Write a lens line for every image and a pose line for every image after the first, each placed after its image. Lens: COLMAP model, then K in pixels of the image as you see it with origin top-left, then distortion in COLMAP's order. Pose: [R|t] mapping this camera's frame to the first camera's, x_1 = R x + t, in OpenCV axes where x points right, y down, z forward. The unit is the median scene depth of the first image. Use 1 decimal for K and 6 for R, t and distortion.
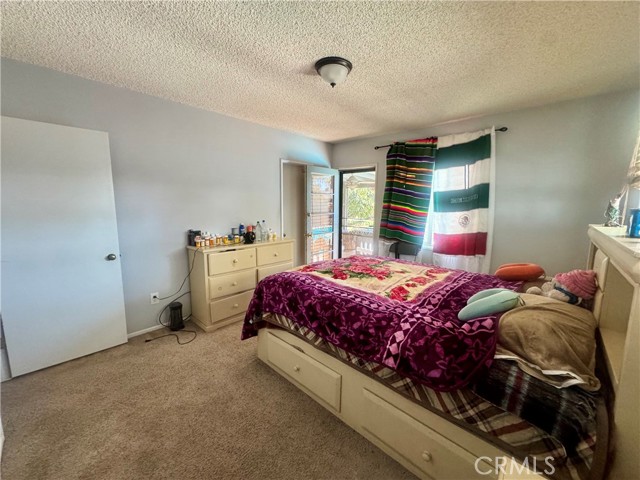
lens RADIAL K [[257.6, 0, 319.0], [0, 257.6, 238.3], [0, 0, 1]] dist [-0.002975, 0.000475]
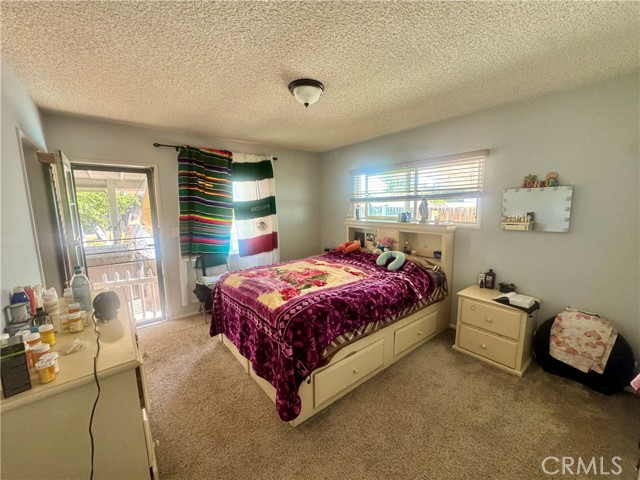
lens RADIAL K [[257.6, 0, 318.1], [0, 257.6, 240.3], [0, 0, 1]] dist [-0.002975, 0.000475]
pose [[0.138458, -0.151700, 0.978681, -0.630657], [0.150687, 0.979920, 0.130574, -0.115530], [-0.978837, 0.129396, 0.158537, 0.527487]]
